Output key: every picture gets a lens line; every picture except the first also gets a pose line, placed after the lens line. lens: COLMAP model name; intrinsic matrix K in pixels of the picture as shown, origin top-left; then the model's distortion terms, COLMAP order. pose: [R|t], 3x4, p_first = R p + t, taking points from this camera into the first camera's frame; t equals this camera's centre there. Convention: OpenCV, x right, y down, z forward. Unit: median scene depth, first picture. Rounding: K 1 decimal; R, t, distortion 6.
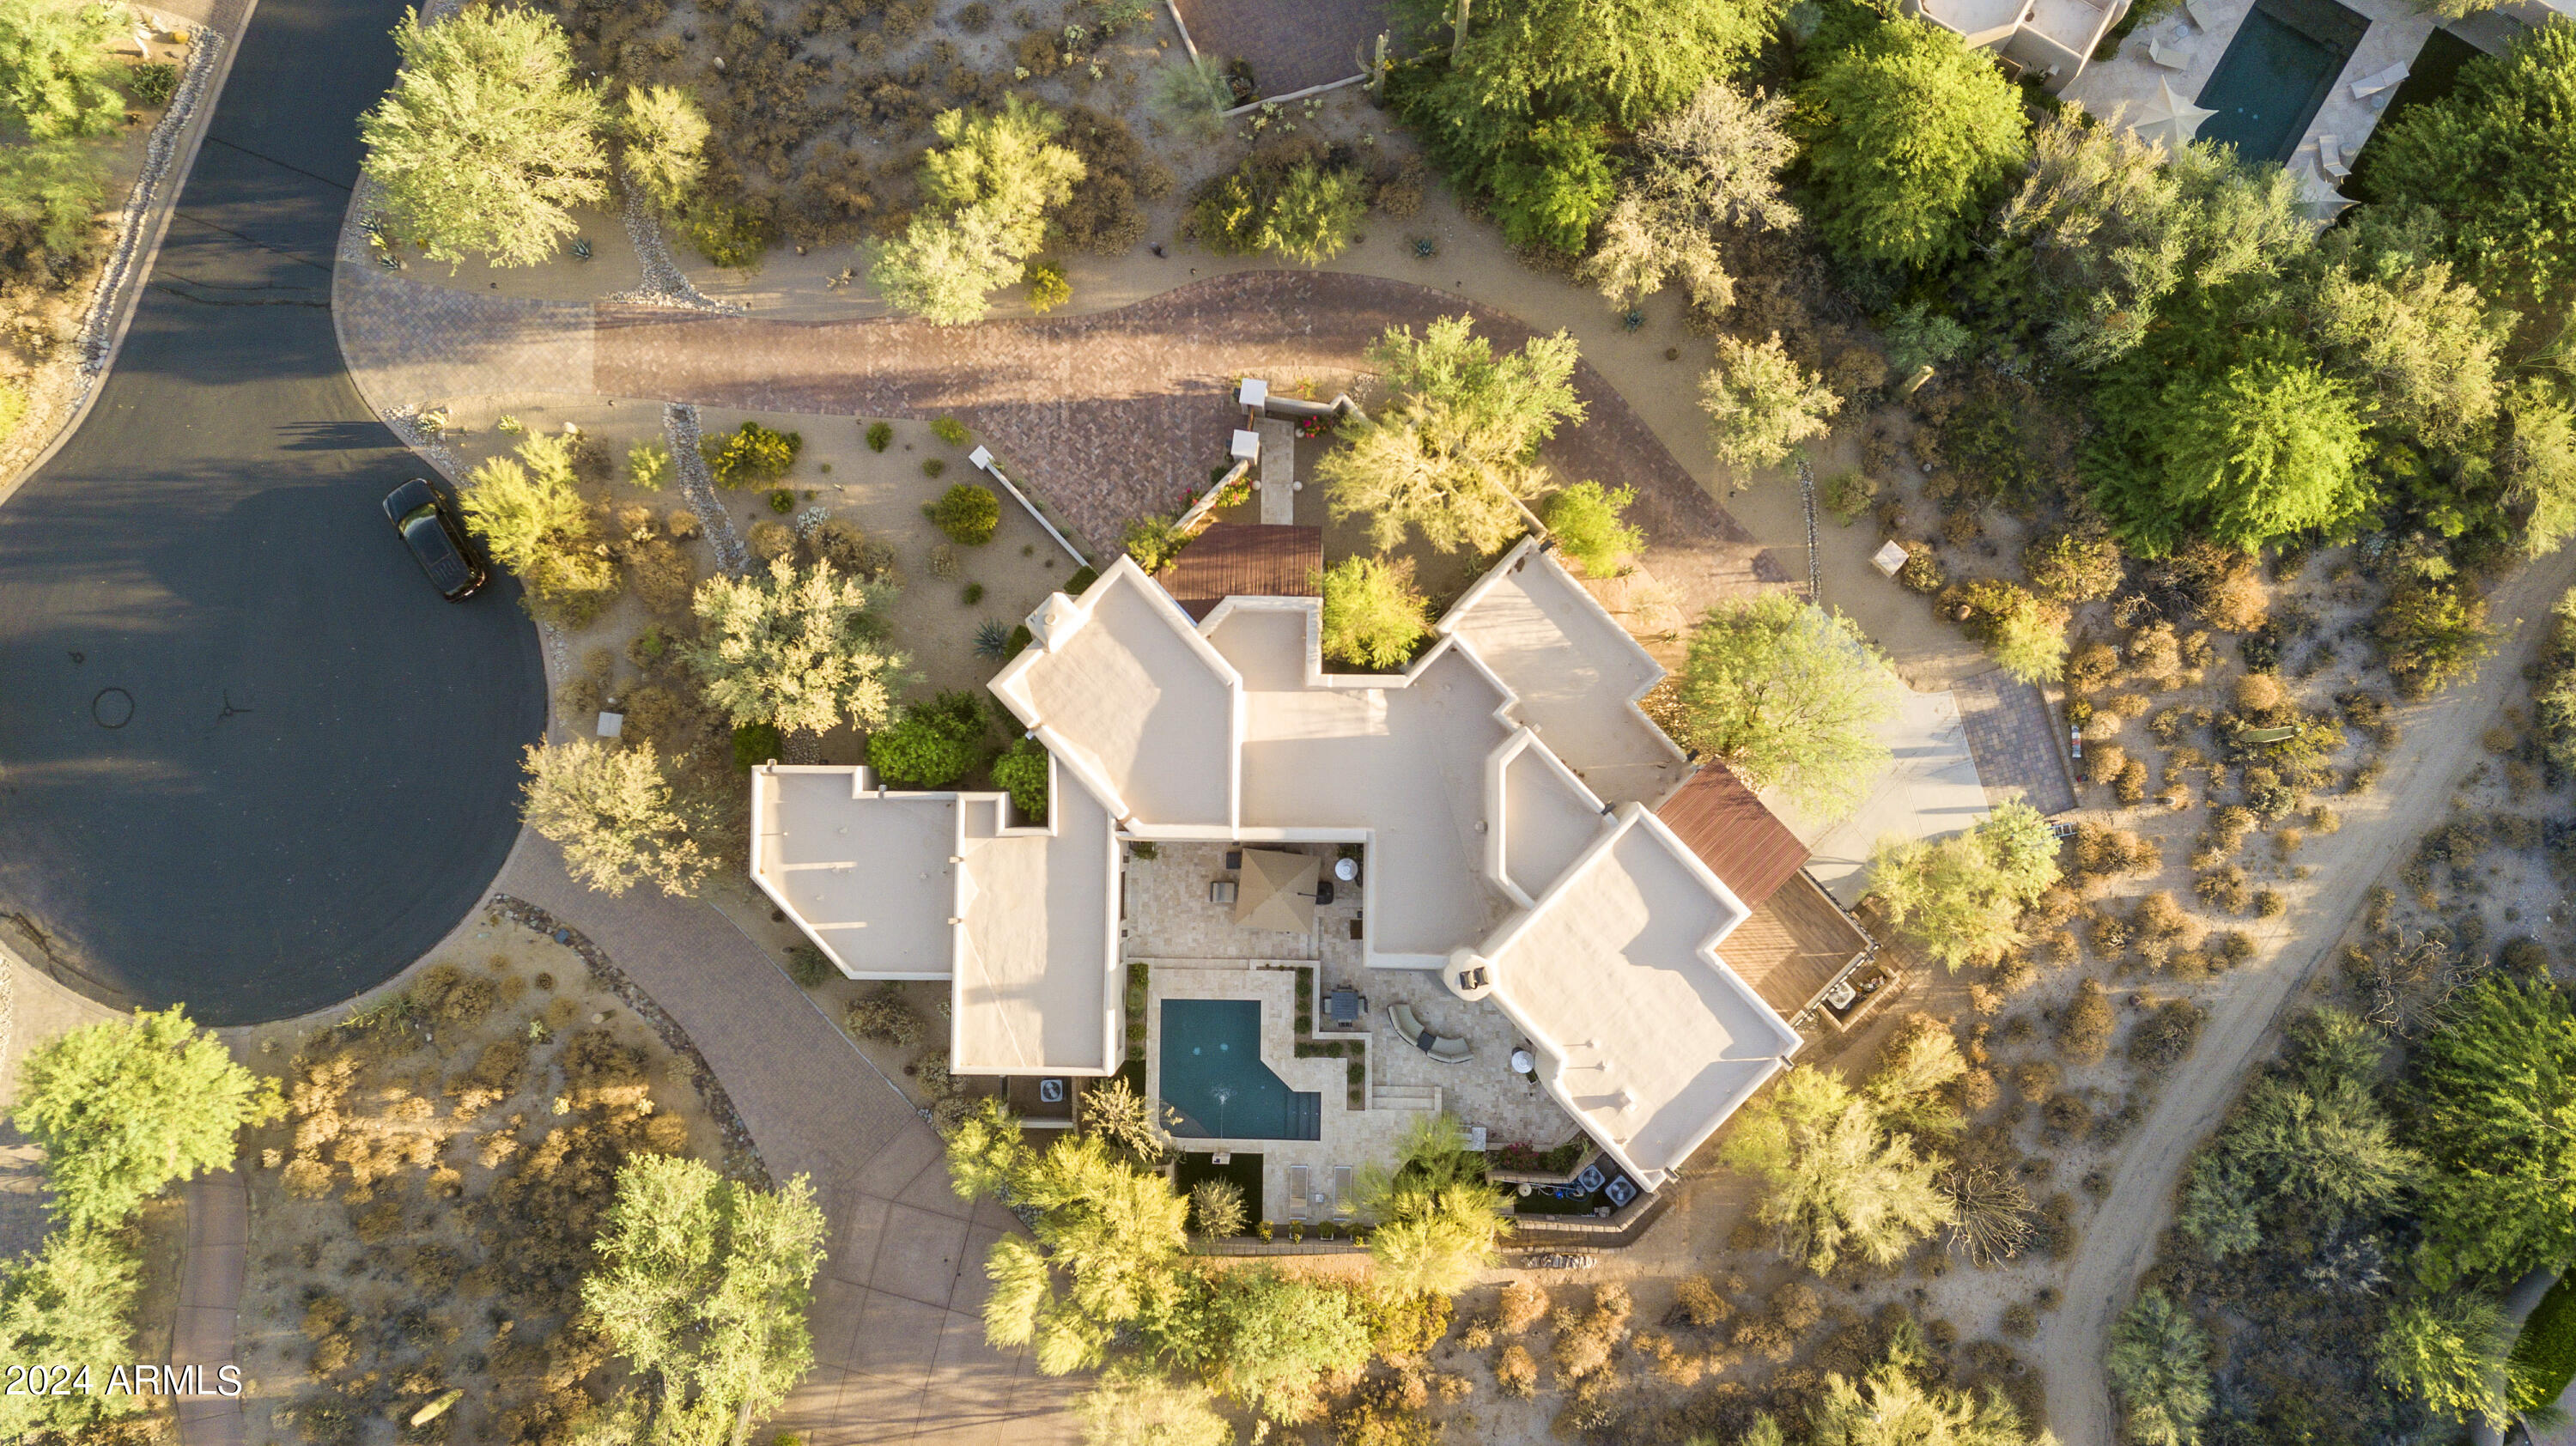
lens RADIAL K [[2043.2, 0, 1292.7], [0, 2043.2, 699.7], [0, 0, 1]] dist [0.007390, 0.031140]
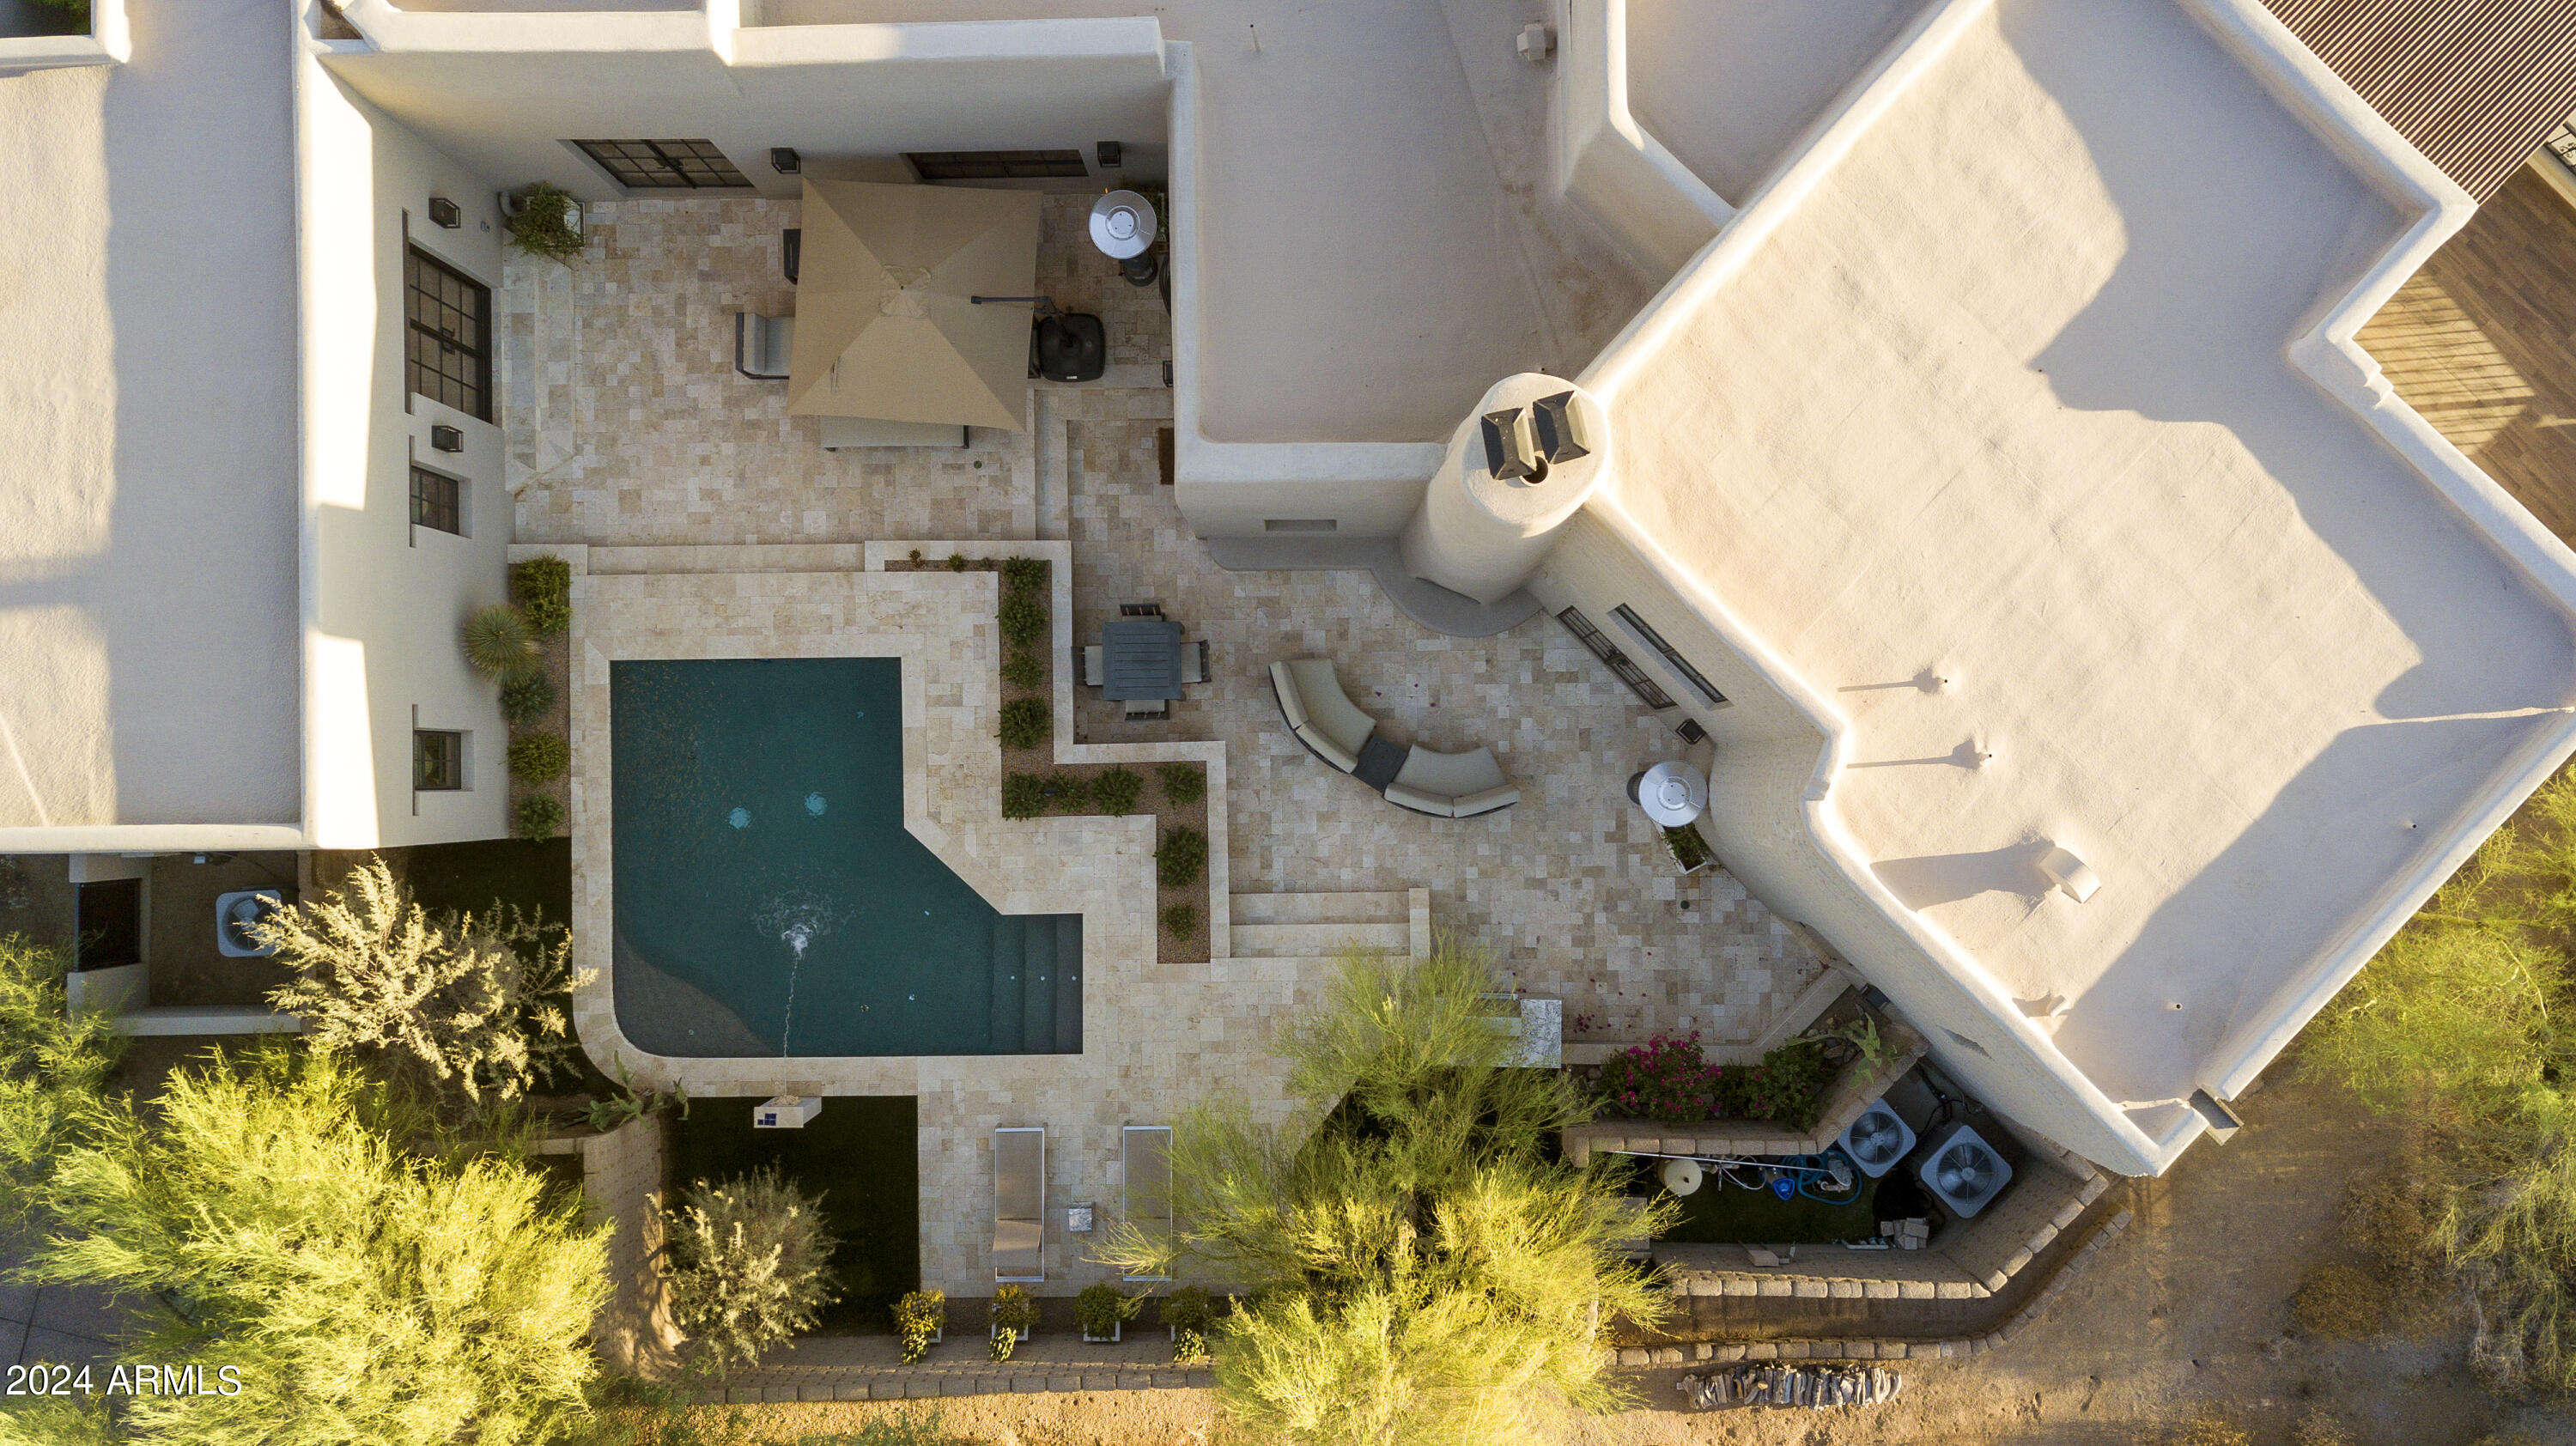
lens RADIAL K [[2043.2, 0, 1285.9], [0, 2043.2, 744.3], [0, 0, 1]] dist [0.007390, 0.031140]
pose [[0.999567, -0.028662, 0.006599, 0.047927], [0.028460, 0.999176, 0.028937, 0.157075], [-0.007423, -0.028736, 0.999559, 0.666861]]
